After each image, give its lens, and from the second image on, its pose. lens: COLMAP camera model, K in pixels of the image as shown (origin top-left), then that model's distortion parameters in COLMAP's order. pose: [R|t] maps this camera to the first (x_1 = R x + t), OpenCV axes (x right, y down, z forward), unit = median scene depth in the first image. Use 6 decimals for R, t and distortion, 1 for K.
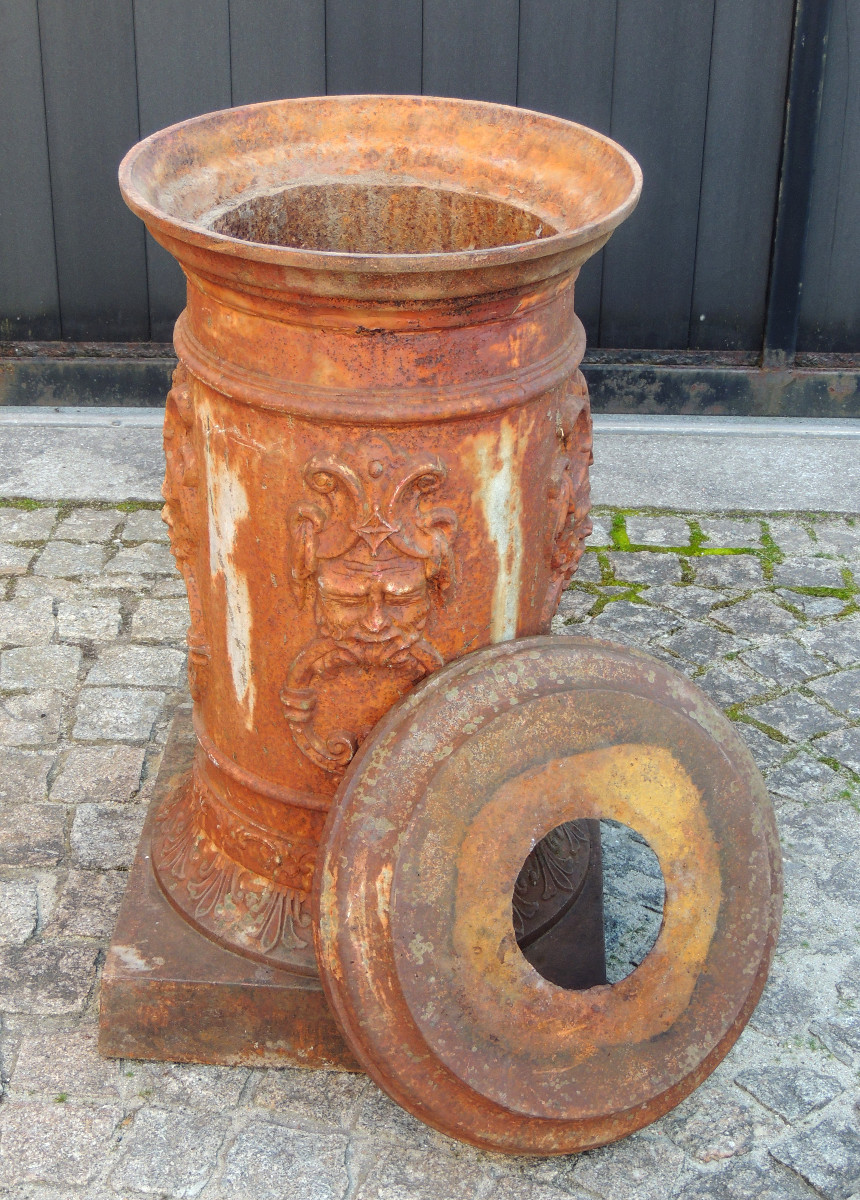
lens RADIAL K [[1988.3, 0, 404.7], [0, 1988.3, 624.8], [0, 0, 1]] dist [-0.084798, 0.000000]
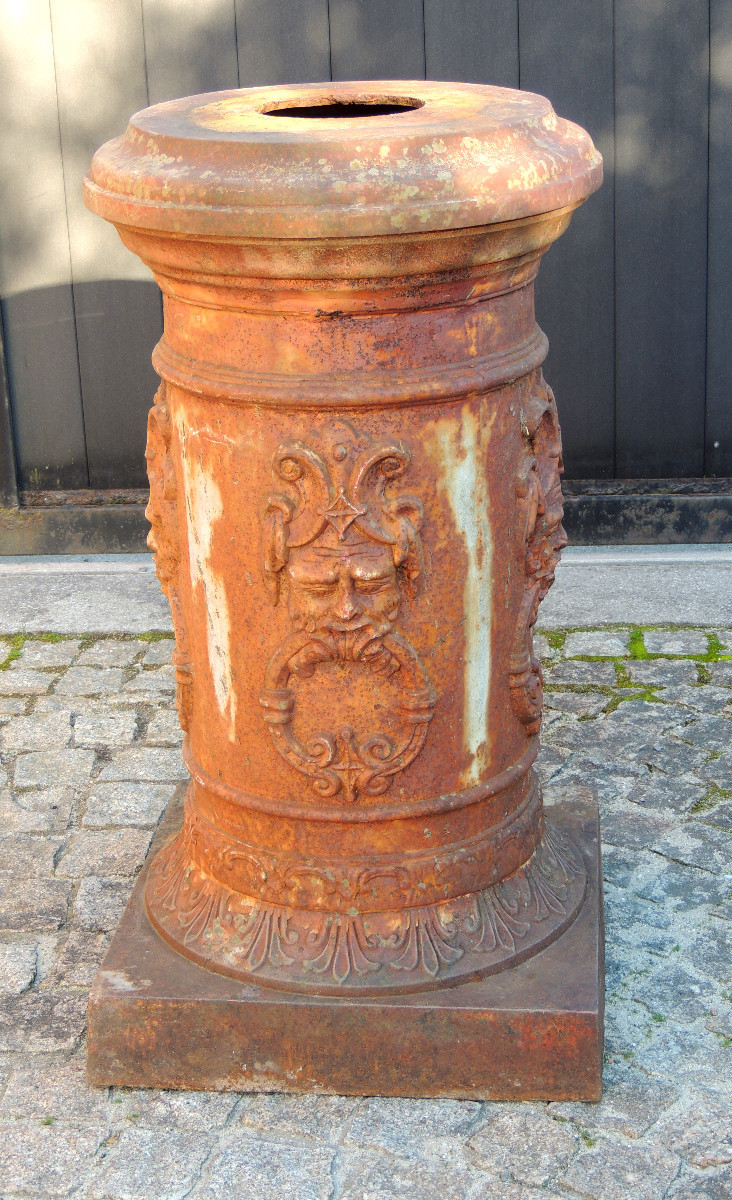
lens RADIAL K [[2025.4, 0, 396.1], [0, 2025.4, 621.1], [0, 0, 1]] dist [-0.106596, 0.000000]
pose [[0.998504, -0.028805, -0.046466, 0.053505], [0.021224, 0.987511, -0.156112, 0.151645], [0.050382, 0.154892, 0.986646, -0.019863]]
